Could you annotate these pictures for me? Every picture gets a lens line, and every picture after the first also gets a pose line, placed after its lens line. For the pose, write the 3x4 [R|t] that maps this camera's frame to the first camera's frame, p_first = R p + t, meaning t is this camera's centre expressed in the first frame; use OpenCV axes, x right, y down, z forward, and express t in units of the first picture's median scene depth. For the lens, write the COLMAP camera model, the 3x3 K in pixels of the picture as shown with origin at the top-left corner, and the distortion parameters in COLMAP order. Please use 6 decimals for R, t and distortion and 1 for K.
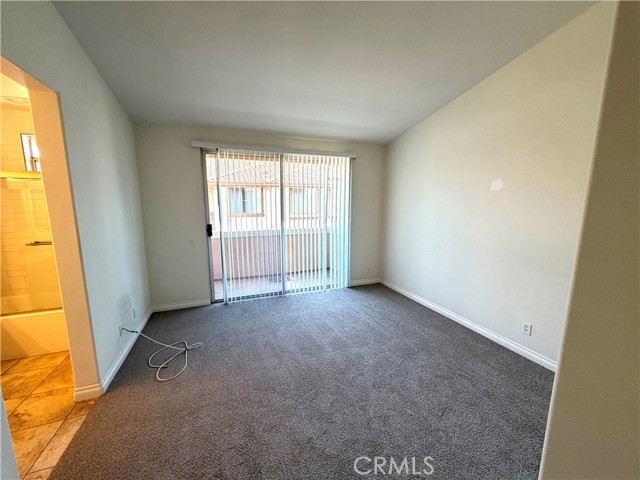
lens RADIAL K [[254.8, 0, 318.7], [0, 254.8, 240.3], [0, 0, 1]] dist [0.000598, 0.000055]
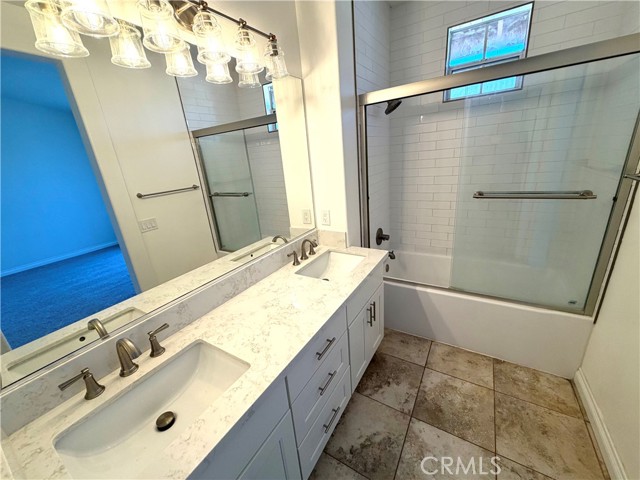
lens RADIAL K [[254.8, 0, 319.2], [0, 254.8, 240.0], [0, 0, 1]] dist [0.000598, 0.000055]
pose [[0.602816, 0.192480, -0.774315, -0.828211], [-0.028738, 0.975074, 0.220012, -0.009448], [0.797363, -0.110374, 0.593322, 0.291719]]
